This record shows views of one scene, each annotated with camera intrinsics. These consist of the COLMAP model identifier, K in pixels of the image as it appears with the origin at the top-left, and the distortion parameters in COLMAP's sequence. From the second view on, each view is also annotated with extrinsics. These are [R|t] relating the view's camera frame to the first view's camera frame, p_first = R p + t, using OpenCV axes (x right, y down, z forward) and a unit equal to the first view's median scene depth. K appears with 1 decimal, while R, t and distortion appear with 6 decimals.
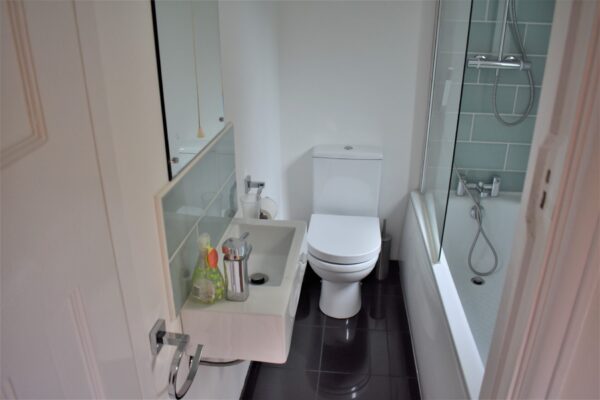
lens RADIAL K [[468.9, 0, 300.0], [0, 468.9, 200.0], [0, 0, 1]] dist [-0.094672, 0.008474]
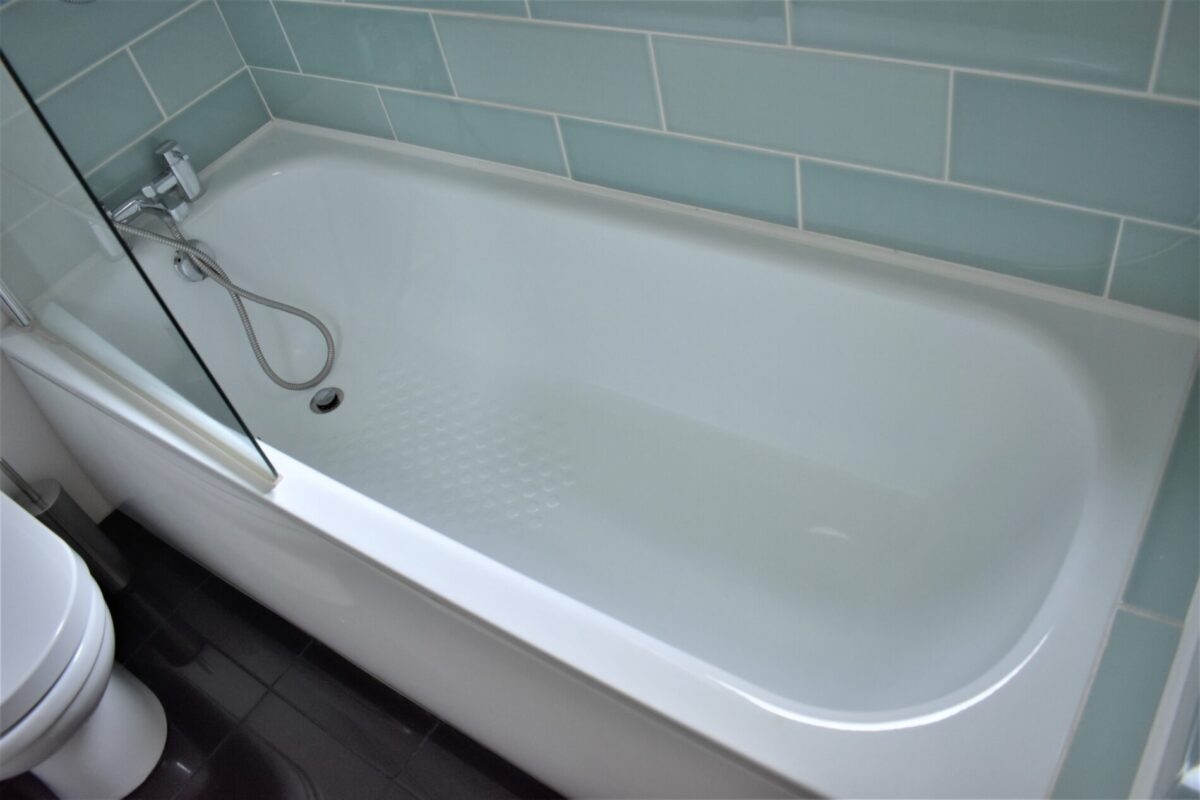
lens RADIAL K [[937.9, 0, 600.0], [0, 937.9, 400.0], [0, 0, 1]] dist [-0.094672, 0.008474]
pose [[0.462242, -0.696219, 0.549192, 0.068935], [0.518400, 0.714638, 0.469632, -0.067089], [-0.719440, 0.067617, 0.691255, 0.305918]]
